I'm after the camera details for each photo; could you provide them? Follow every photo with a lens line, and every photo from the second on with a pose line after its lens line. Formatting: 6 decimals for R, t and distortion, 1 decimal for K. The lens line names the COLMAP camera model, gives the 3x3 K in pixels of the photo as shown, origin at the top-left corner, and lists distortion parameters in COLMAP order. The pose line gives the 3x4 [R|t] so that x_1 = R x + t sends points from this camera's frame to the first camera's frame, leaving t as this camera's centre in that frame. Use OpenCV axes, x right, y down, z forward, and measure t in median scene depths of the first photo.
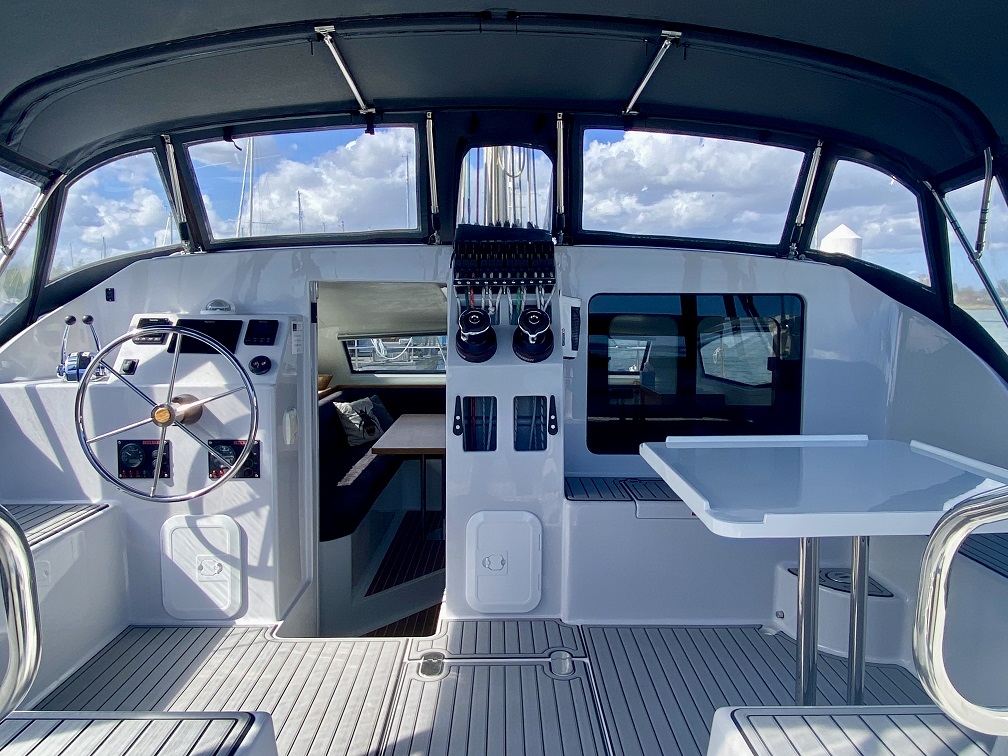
lens RADIAL K [[677.4, 0, 504.5], [0, 677.4, 372.5], [0, 0, 1]] dist [-0.000984, -0.000564]
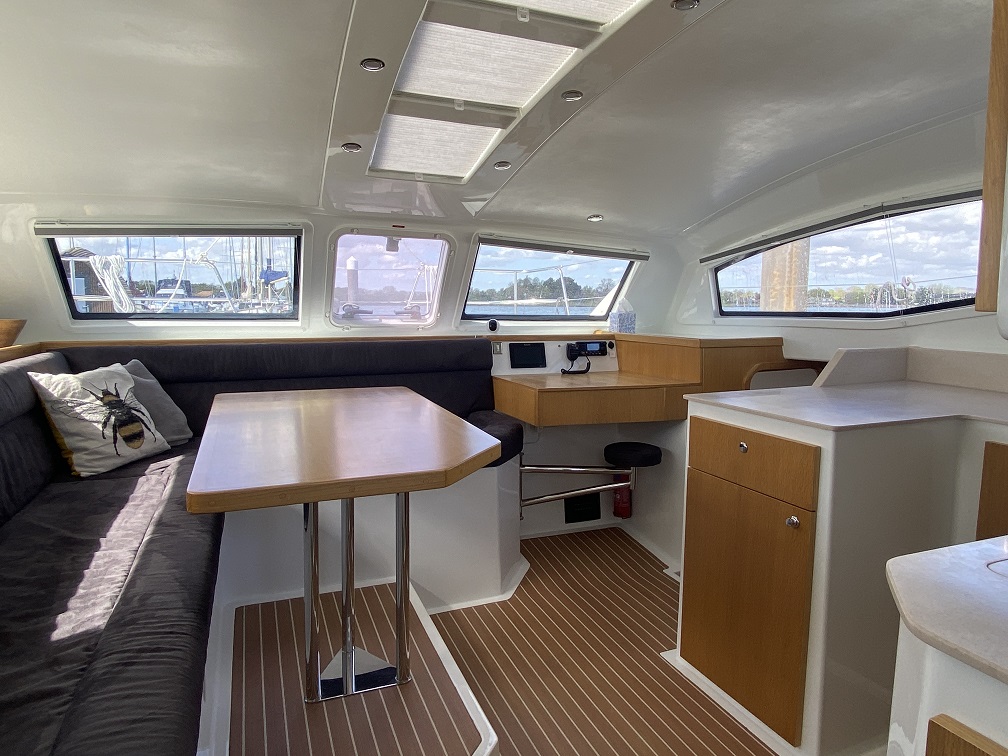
lens RADIAL K [[670.7, 0, 504.0], [0, 670.7, 383.1], [0, 0, 1]] dist [0.000700, -0.000068]
pose [[0.935130, -0.036190, 0.352452, -0.122531], [0.026629, 0.999135, 0.031937, 0.043291], [-0.353303, -0.020480, 0.935285, 0.498454]]
